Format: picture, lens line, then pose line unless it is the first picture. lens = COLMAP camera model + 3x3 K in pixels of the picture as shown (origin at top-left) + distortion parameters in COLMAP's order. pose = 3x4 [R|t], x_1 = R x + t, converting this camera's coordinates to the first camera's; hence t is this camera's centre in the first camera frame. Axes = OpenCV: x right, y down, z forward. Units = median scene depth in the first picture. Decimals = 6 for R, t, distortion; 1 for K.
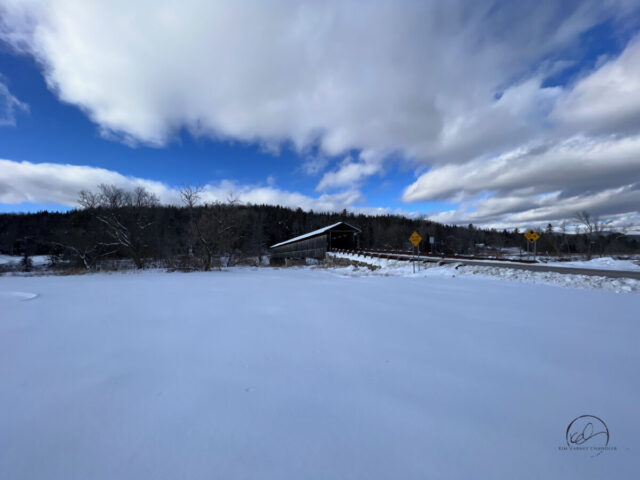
lens RADIAL K [[258.2, 0, 320.2], [0, 258.2, 241.0], [0, 0, 1]] dist [-0.000264, -0.000001]
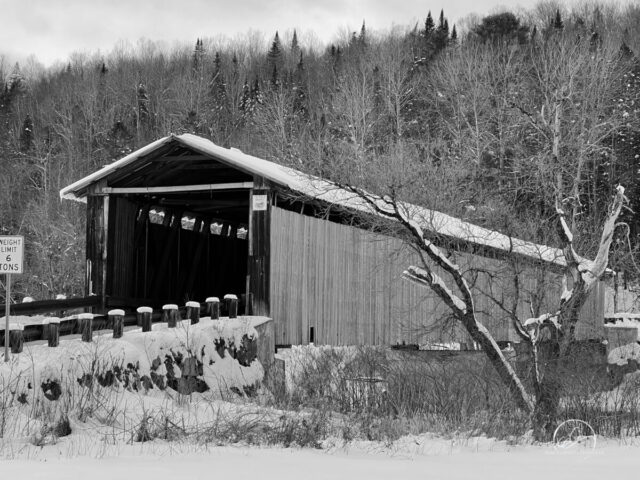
lens RADIAL K [[1685.2, 0, 320.2], [0, 1685.2, 240.1], [0, 0, 1]] dist [-0.167059, 0.000000]
pose [[0.867423, -0.019038, -0.497207, 0.695825], [0.023229, 0.999728, 0.002245, -0.006105], [0.497029, -0.013497, 0.867629, 0.112065]]
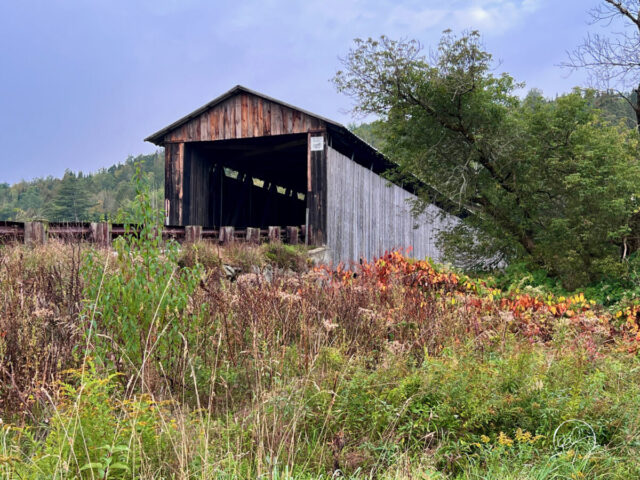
lens RADIAL K [[828.7, 0, 319.4], [0, 828.7, 242.3], [0, 0, 1]] dist [0.031202, 0.000000]
pose [[0.855971, -0.026917, -0.516322, 0.436791], [0.035503, 0.999347, 0.006760, 0.036991], [0.515803, -0.024118, 0.856368, 0.513277]]
